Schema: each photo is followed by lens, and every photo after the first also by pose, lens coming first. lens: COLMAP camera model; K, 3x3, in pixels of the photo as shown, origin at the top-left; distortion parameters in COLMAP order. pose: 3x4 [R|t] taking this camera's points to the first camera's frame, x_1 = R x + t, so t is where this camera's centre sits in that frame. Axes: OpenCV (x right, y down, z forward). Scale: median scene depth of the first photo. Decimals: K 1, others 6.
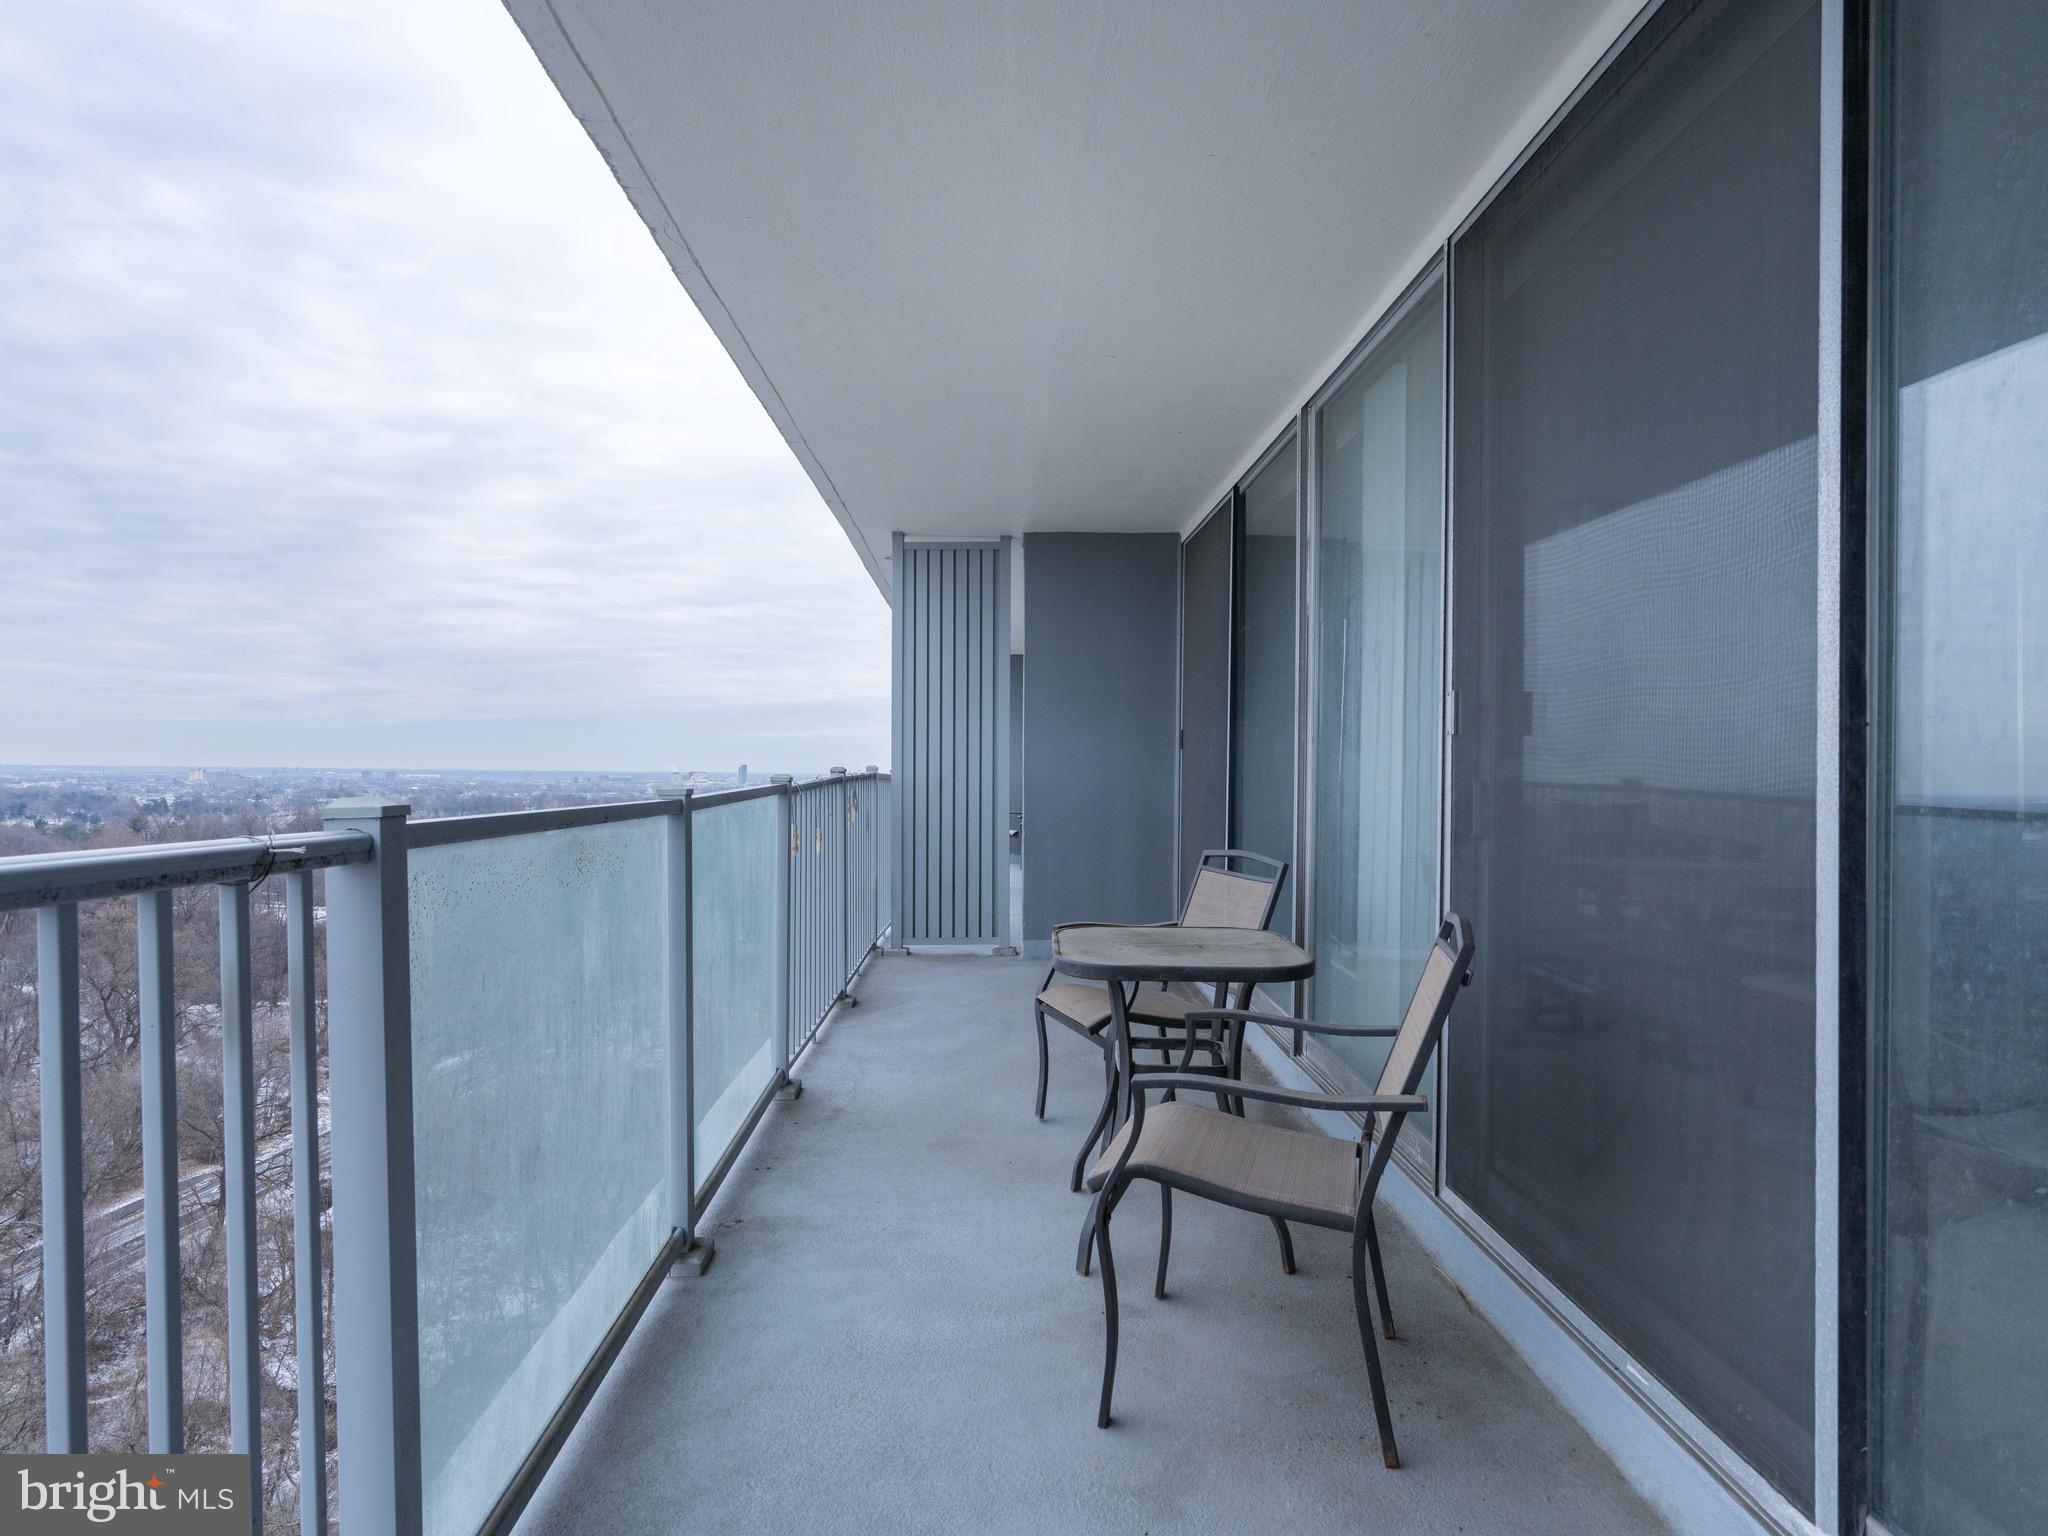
lens RADIAL K [[987.8, 0, 1024.0], [0, 987.8, 768.0], [0, 0, 1]] dist [0.002488, 0.000615]
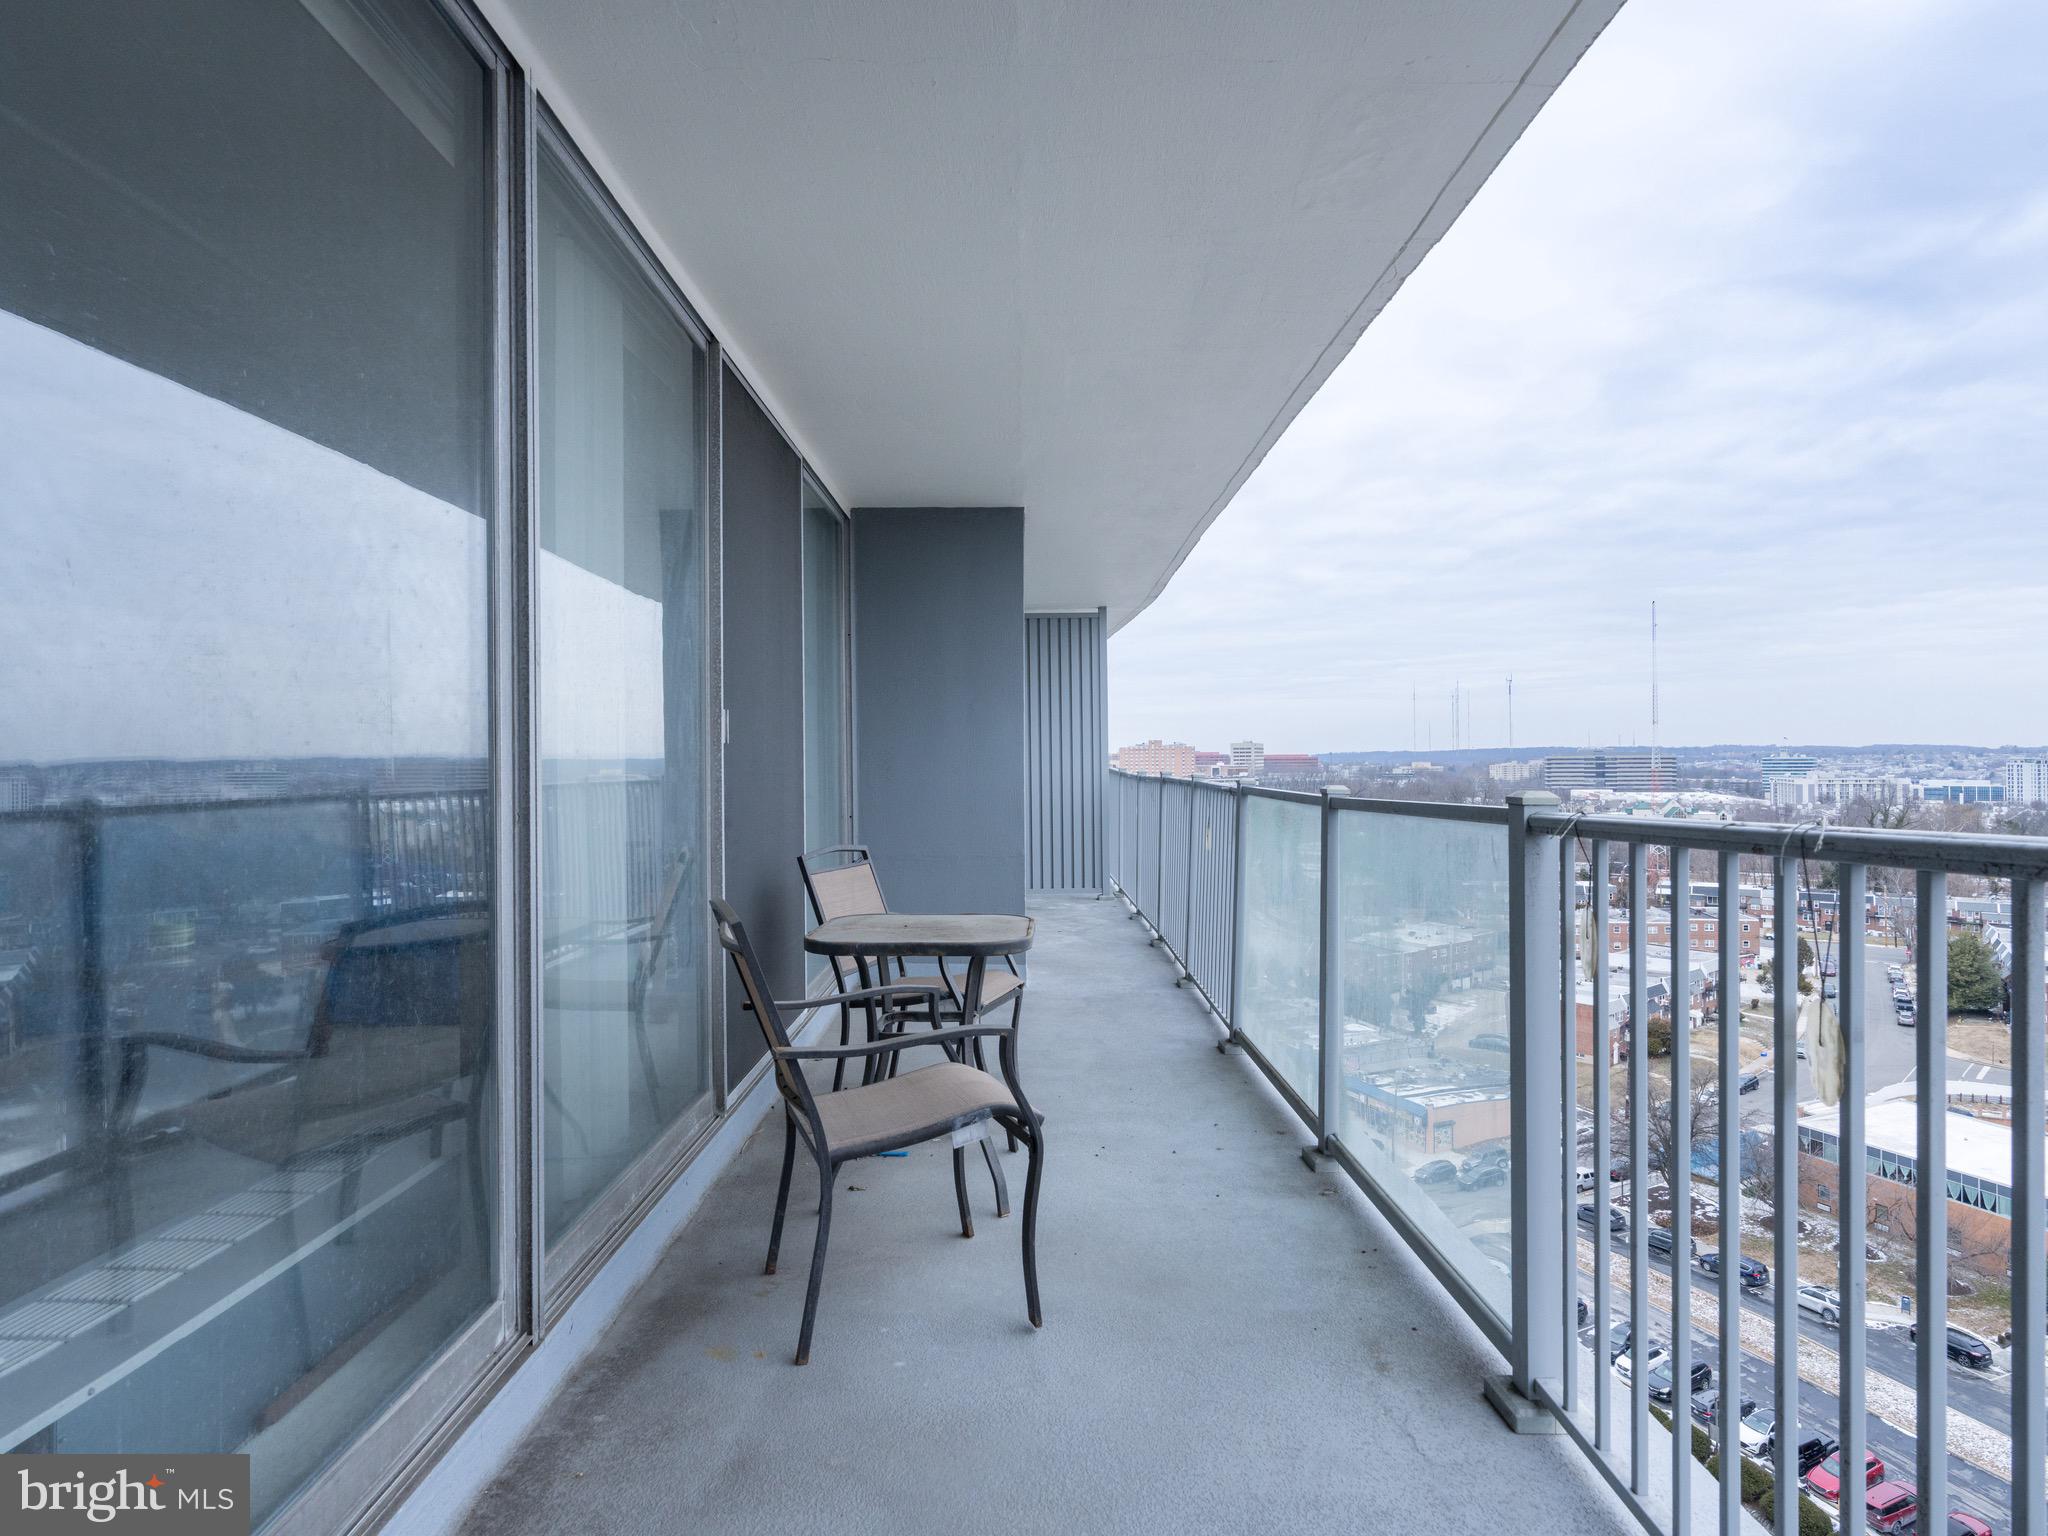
lens RADIAL K [[987.8, 0, 1024.0], [0, 987.8, 768.0], [0, 0, 1]] dist [0.002488, 0.000615]
pose [[-0.999598, -0.002338, 0.028248, 0.006474], [-0.002115, 0.999967, 0.007904, -0.011304], [-0.028265, 0.007841, -0.999570, 1.744219]]
